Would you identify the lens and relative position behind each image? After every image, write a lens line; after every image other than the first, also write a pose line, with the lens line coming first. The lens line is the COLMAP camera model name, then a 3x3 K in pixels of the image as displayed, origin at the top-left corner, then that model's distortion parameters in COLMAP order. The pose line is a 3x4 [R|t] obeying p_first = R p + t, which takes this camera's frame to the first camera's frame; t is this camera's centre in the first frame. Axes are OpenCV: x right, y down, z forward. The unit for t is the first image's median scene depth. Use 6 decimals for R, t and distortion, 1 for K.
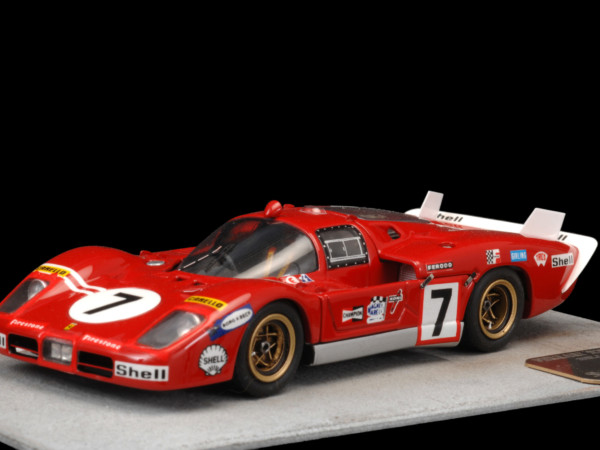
lens RADIAL K [[1870.9, 0, 300.0], [0, 1870.9, 225.0], [0, 0, 1]] dist [0.150481, -0.140585]
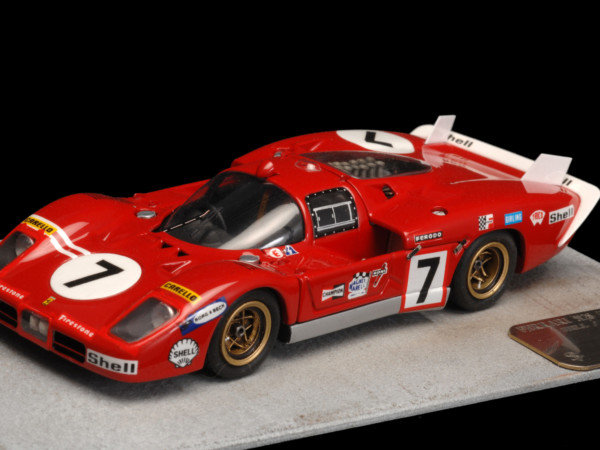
lens RADIAL K [[1870.9, 0, 300.0], [0, 1870.9, 225.0], [0, 0, 1]] dist [0.150481, -0.140585]
pose [[0.996890, 0.066374, -0.042477, 0.050723], [-0.057425, 0.981019, 0.185216, -0.173168], [0.053964, -0.182201, 0.981779, 0.018605]]
